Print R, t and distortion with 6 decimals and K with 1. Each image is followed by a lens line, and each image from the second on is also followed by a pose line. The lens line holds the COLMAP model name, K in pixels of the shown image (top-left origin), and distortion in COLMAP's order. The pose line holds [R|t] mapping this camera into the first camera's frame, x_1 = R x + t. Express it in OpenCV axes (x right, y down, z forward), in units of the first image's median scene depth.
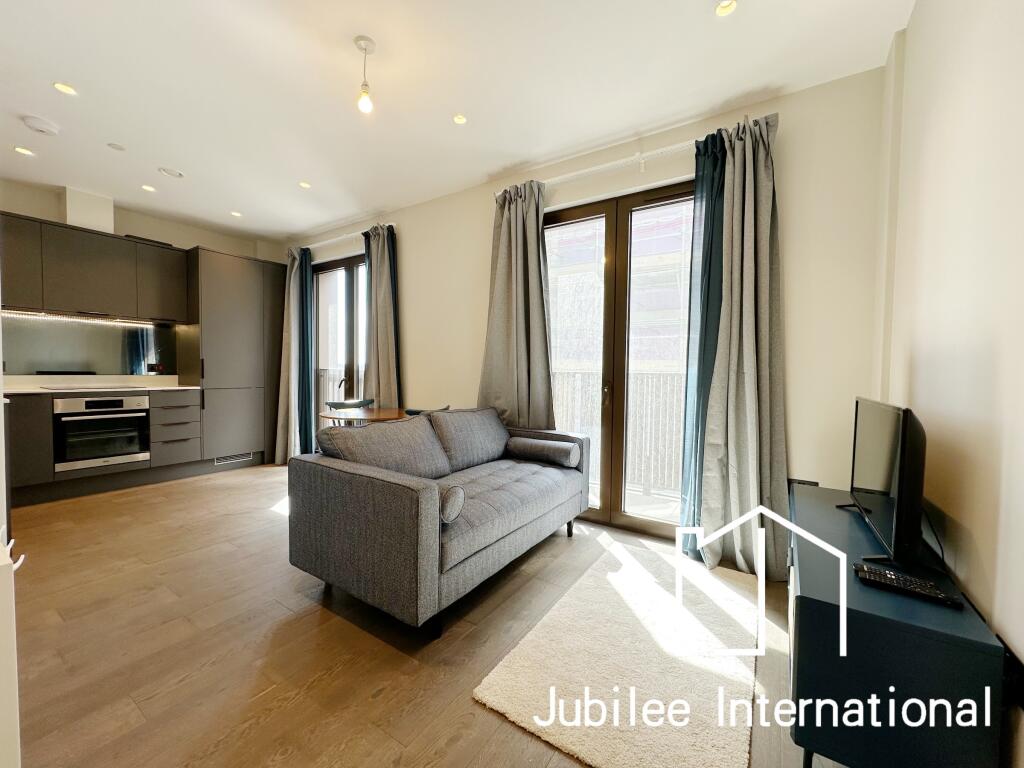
lens RADIAL K [[413.0, 0, 508.0], [0, 413.0, 385.1], [0, 0, 1]] dist [0.001325, 0.000441]
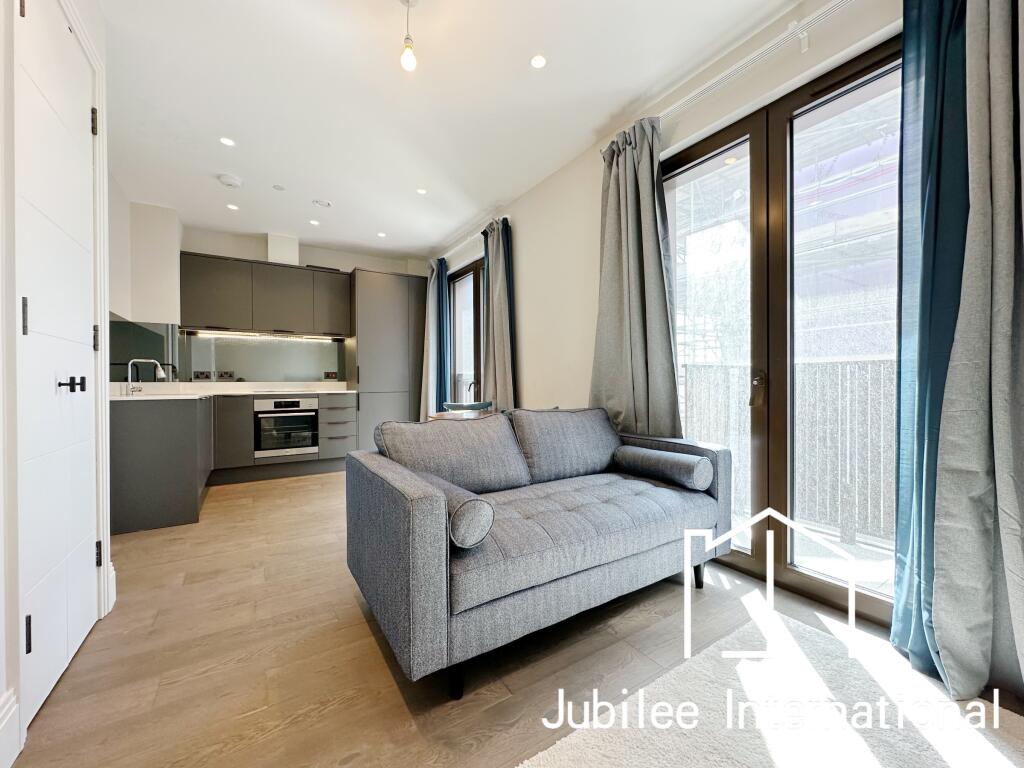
lens RADIAL K [[412.0, 0, 508.0], [0, 412.0, 385.0], [0, 0, 1]] dist [-0.001730, 0.000516]
pose [[0.912995, -0.015569, -0.407674, 0.132380], [0.003331, 0.999523, -0.030712, 0.033911], [0.407958, 0.026682, 0.912611, 0.189548]]
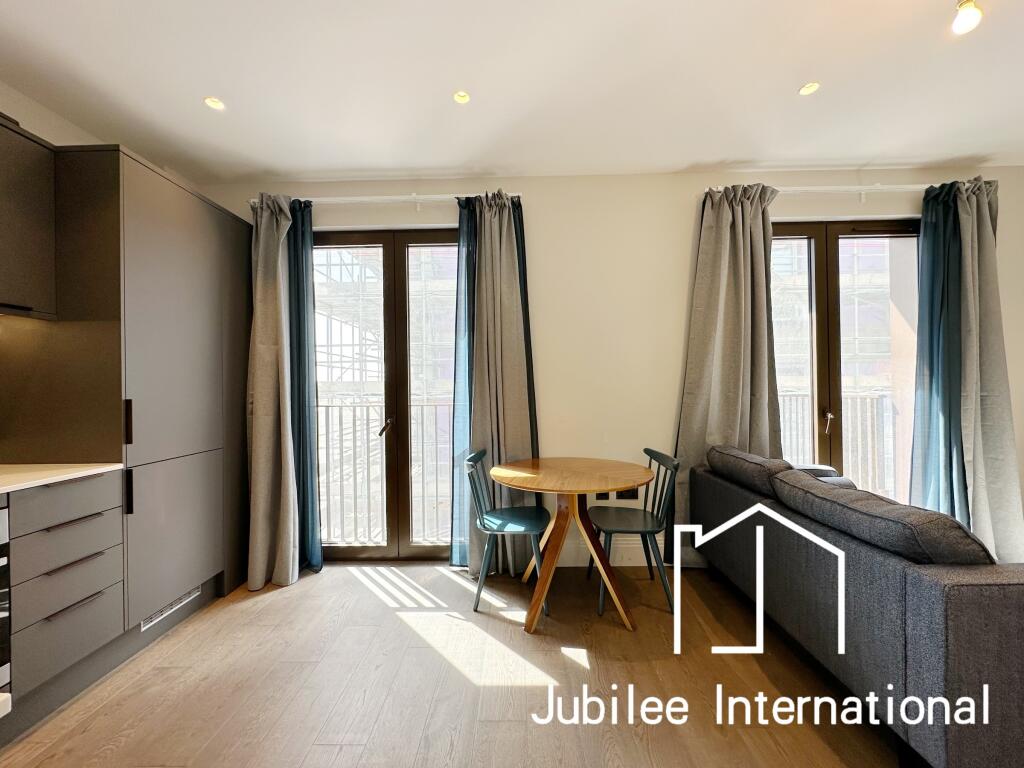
lens RADIAL K [[406.9, 0, 512.2], [0, 406.9, 396.7], [0, 0, 1]] dist [-0.016433, 0.000017]
pose [[0.833770, -0.033452, 0.551098, -0.871347], [0.058257, 0.997921, -0.027563, -0.041210], [-0.549030, 0.055086, 0.833985, 0.585771]]
